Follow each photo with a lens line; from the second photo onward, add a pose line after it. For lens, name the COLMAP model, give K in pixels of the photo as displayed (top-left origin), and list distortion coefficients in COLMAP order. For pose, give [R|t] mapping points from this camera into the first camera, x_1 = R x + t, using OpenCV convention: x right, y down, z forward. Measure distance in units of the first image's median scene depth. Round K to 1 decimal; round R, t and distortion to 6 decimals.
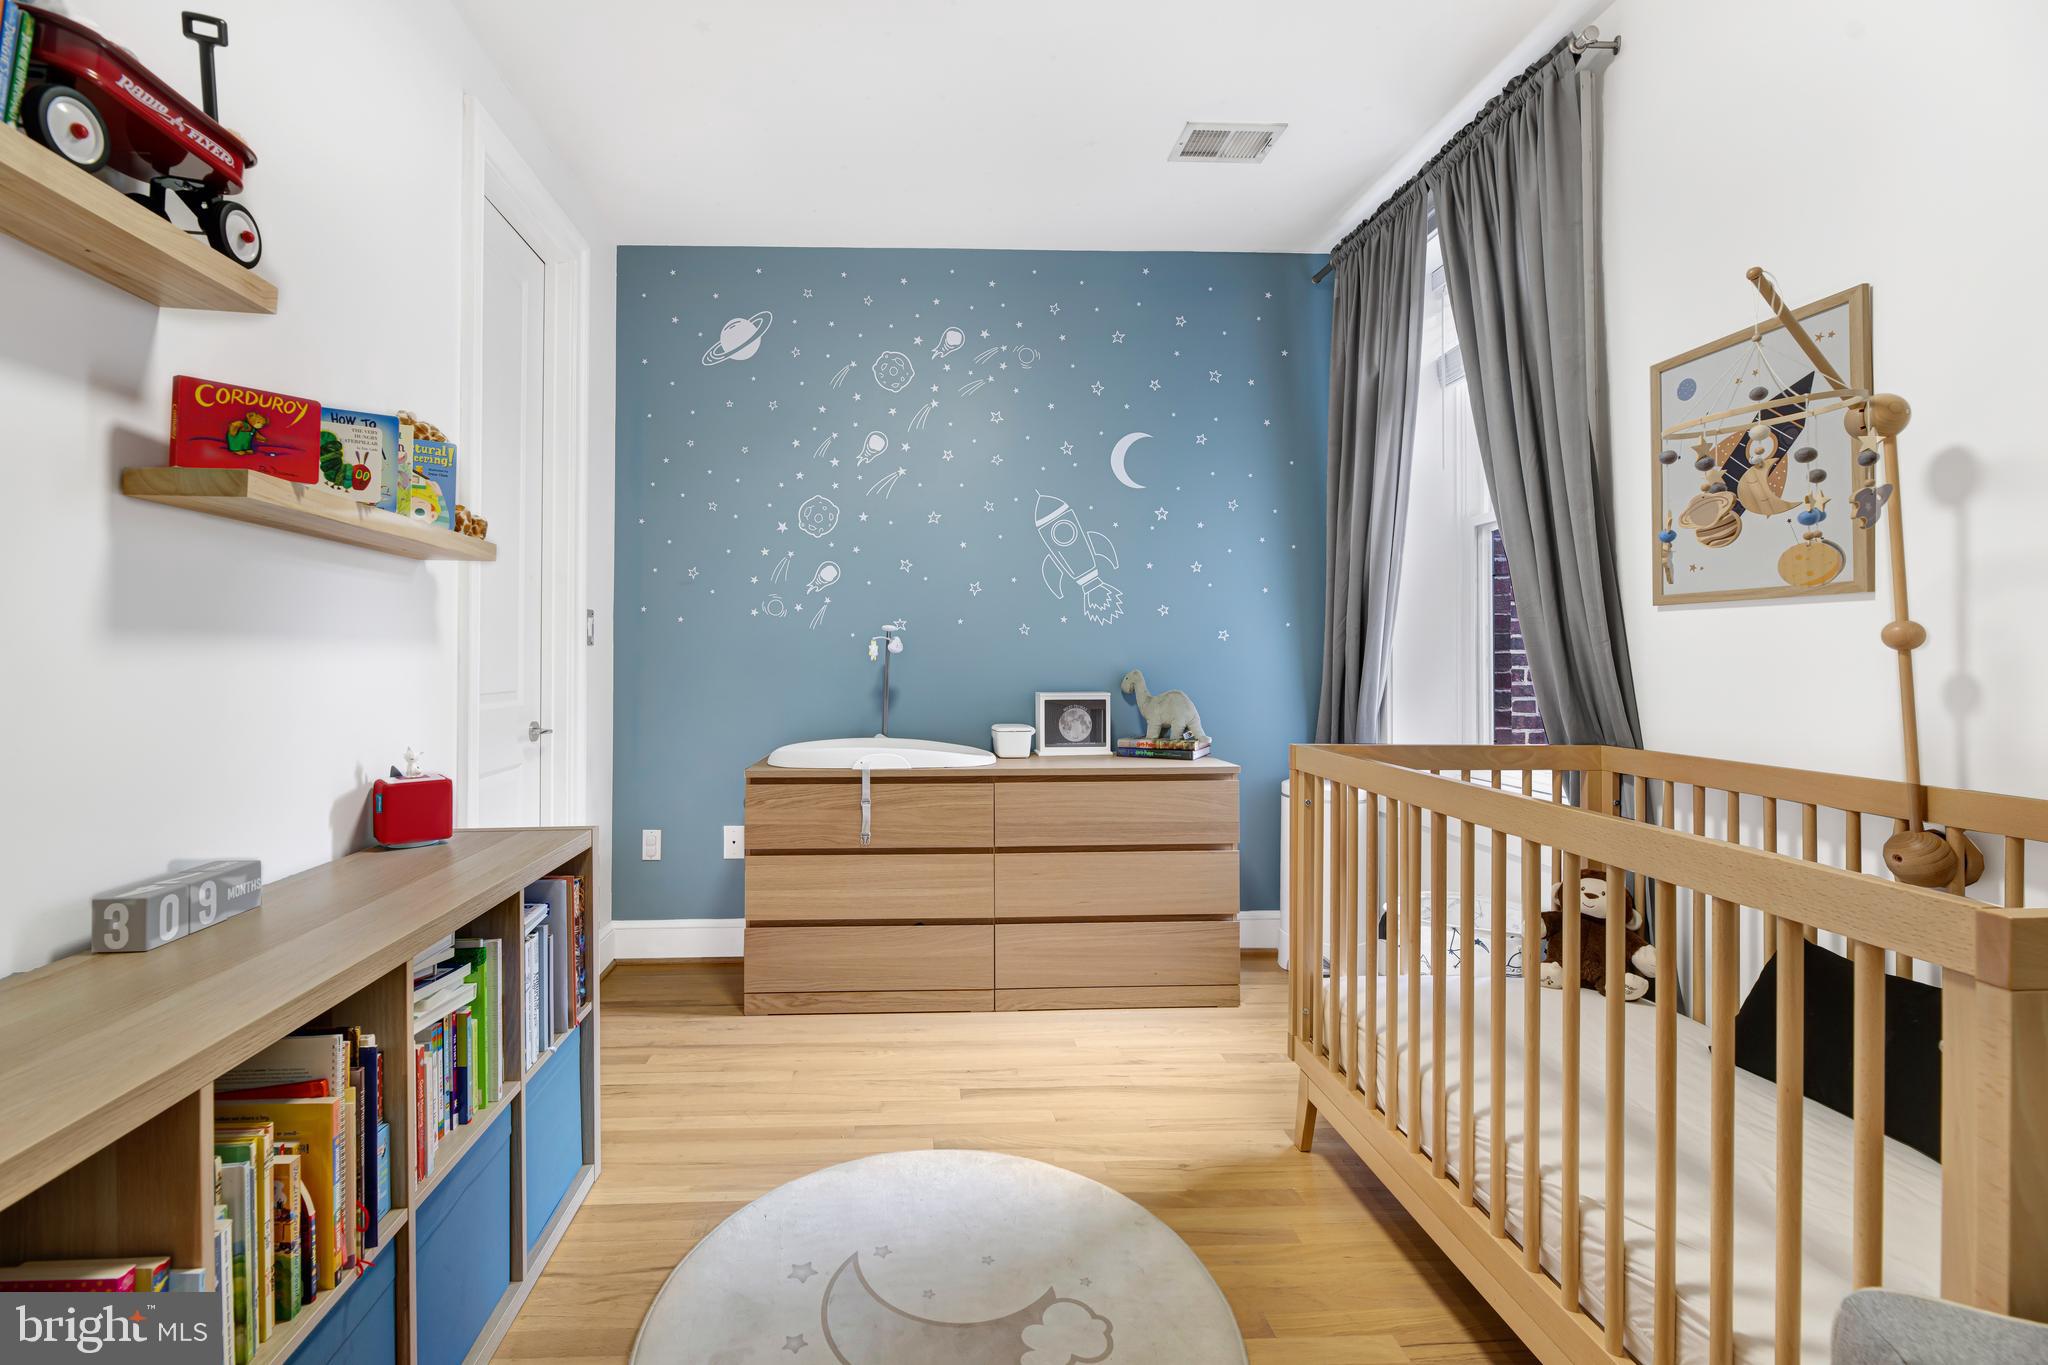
lens RADIAL K [[822.5, 0, 1022.7], [0, 822.5, 647.4], [0, 0, 1]] dist [-0.000131, -0.002964]
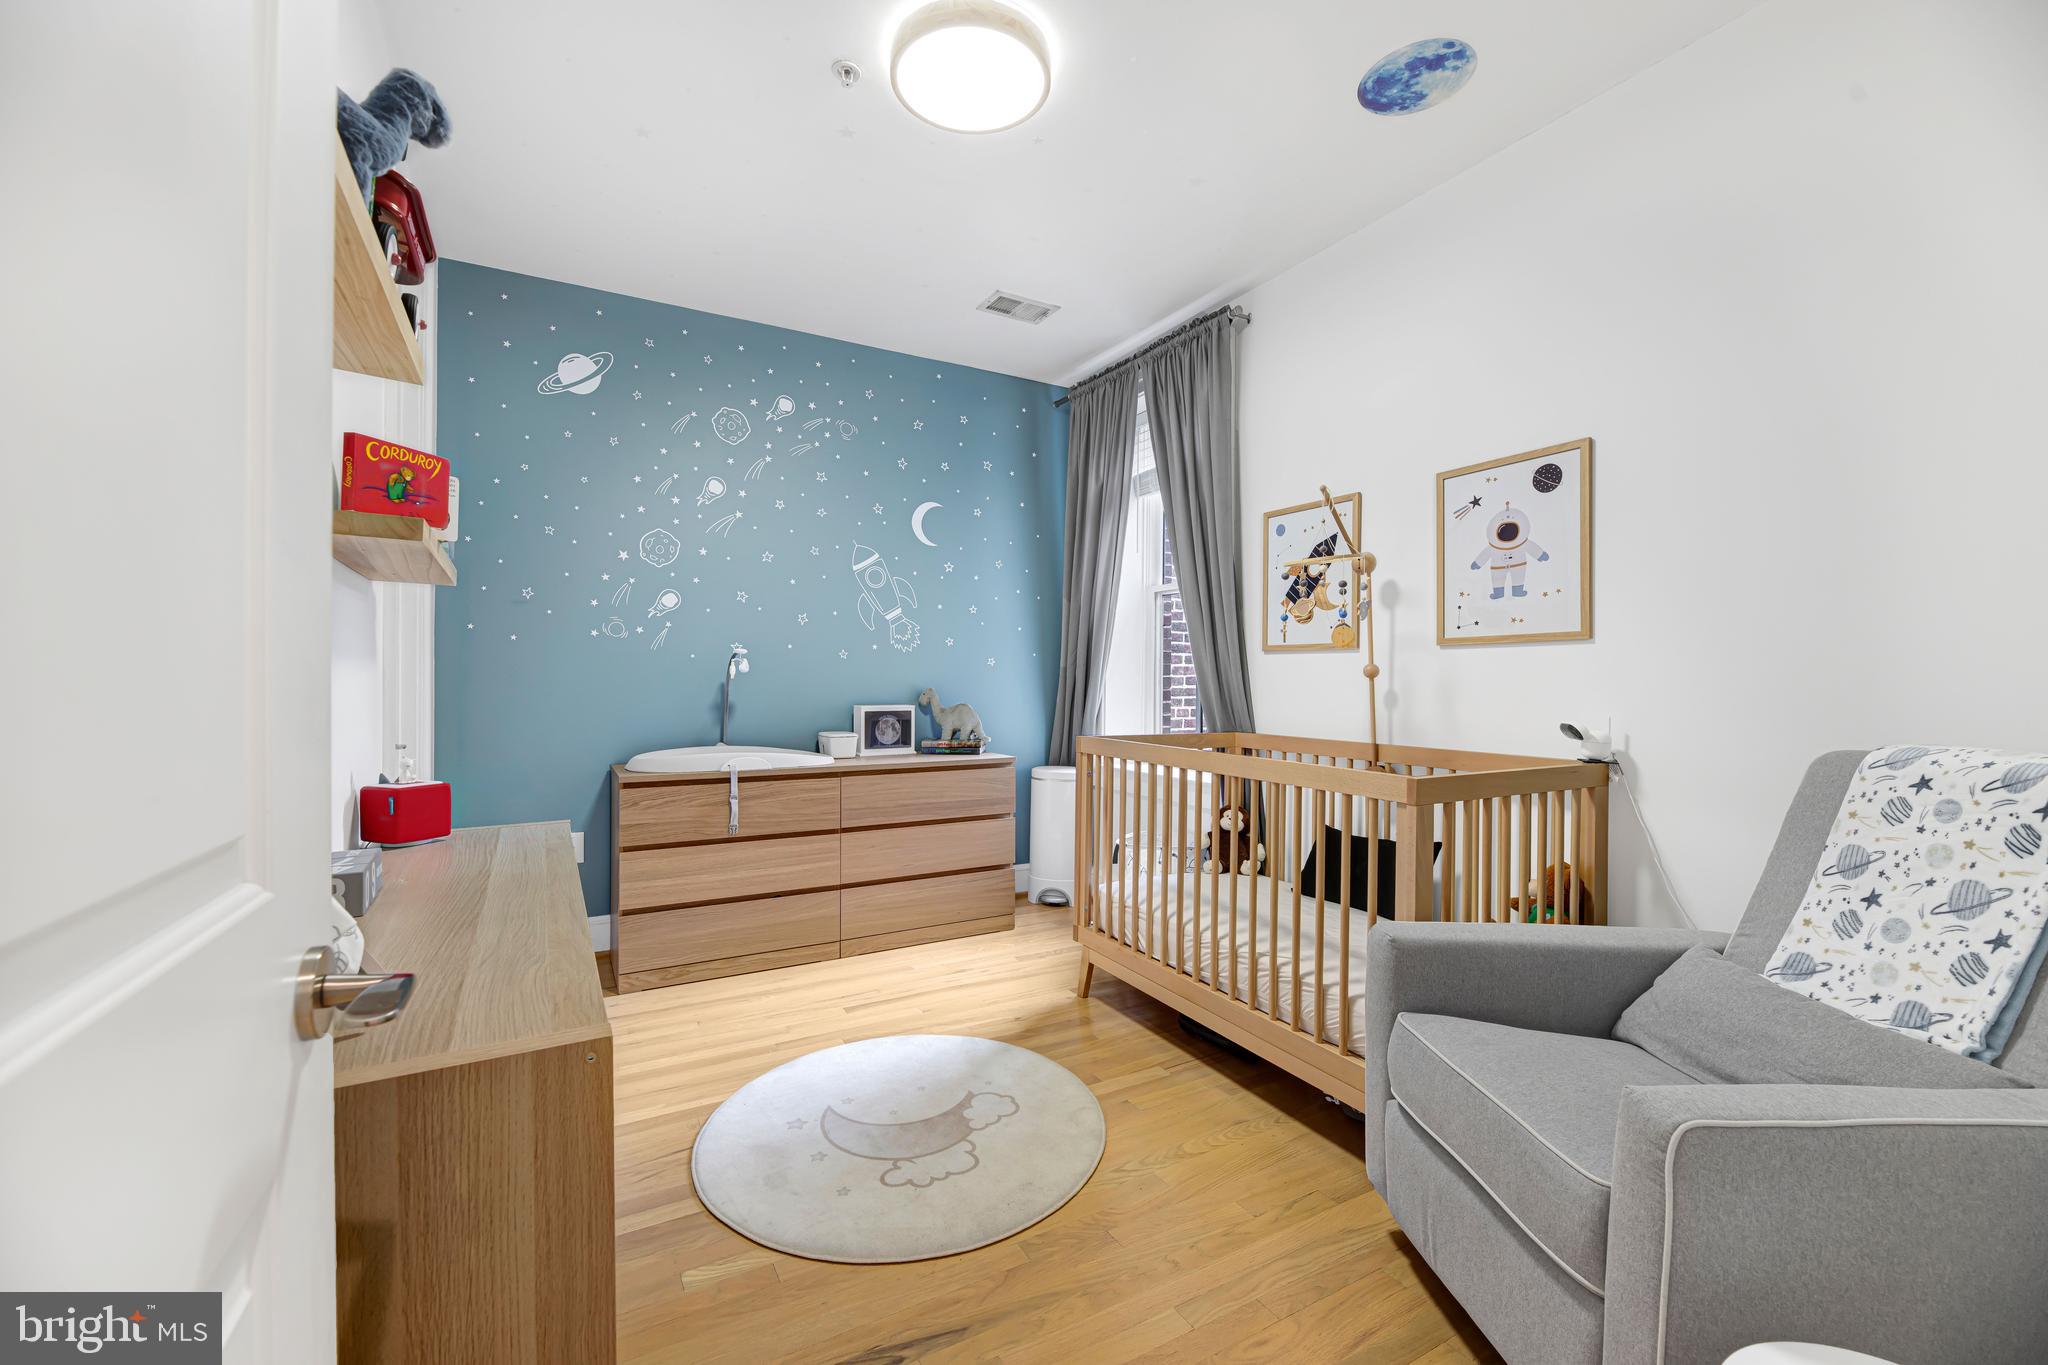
lens RADIAL K [[828.6, 0, 1037.6], [0, 828.6, 678.0], [0, 0, 1]] dist [-0.001651, -0.001987]
pose [[0.885764, 0.008225, 0.464063, -0.358641], [-0.014619, 0.999841, 0.010184, -0.003712], [-0.463906, -0.015805, 0.885744, -0.256642]]
